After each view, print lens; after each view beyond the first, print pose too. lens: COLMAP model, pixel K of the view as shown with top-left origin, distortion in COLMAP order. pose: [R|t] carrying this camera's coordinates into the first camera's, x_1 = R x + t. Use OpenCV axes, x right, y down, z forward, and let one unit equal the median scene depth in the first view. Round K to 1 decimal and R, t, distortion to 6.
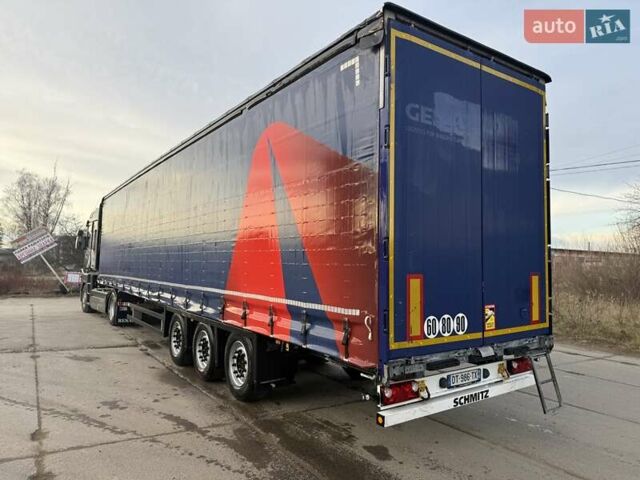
lens RADIAL K [[439.5, 0, 320.0], [0, 439.5, 240.0], [0, 0, 1]] dist [0.034364, -0.037665]
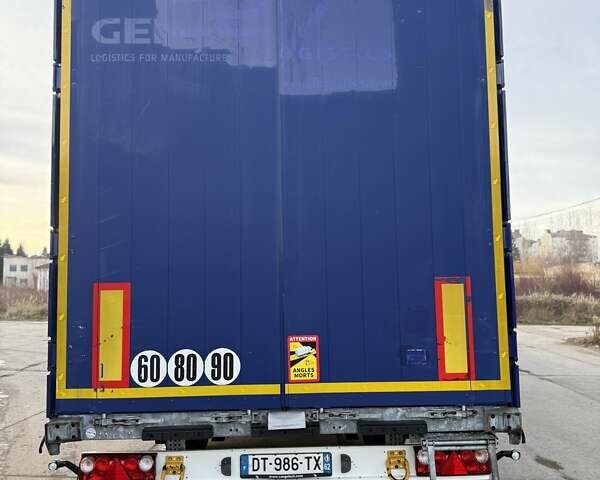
lens RADIAL K [[536.0, 0, 300.0], [0, 536.0, 240.0], [0, 0, 1]] dist [0.142999, -0.215655]
pose [[0.833585, -0.063941, -0.548678, 0.720859], [0.048741, 0.997918, -0.042242, 0.051676], [0.550236, 0.008469, 0.834966, 0.405646]]
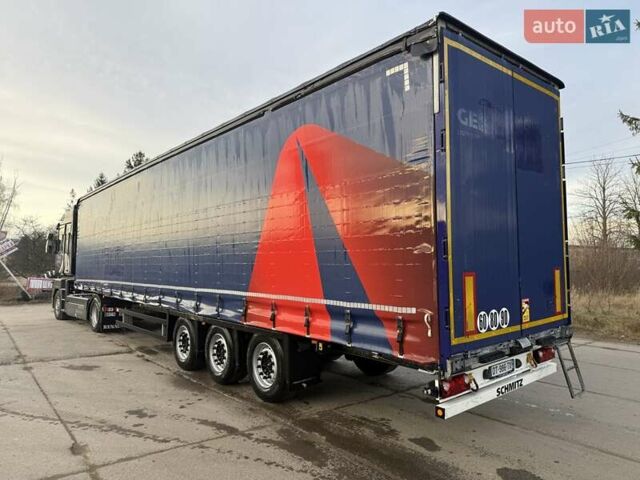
lens RADIAL K [[439.5, 0, 320.0], [0, 439.5, 240.0], [0, 0, 1]] dist [0.034364, -0.037665]
pose [[0.995165, -0.019871, 0.096191, -0.194405], [0.019363, 0.999793, 0.006216, -0.009917], [-0.096294, -0.004323, 0.995344, -0.008492]]
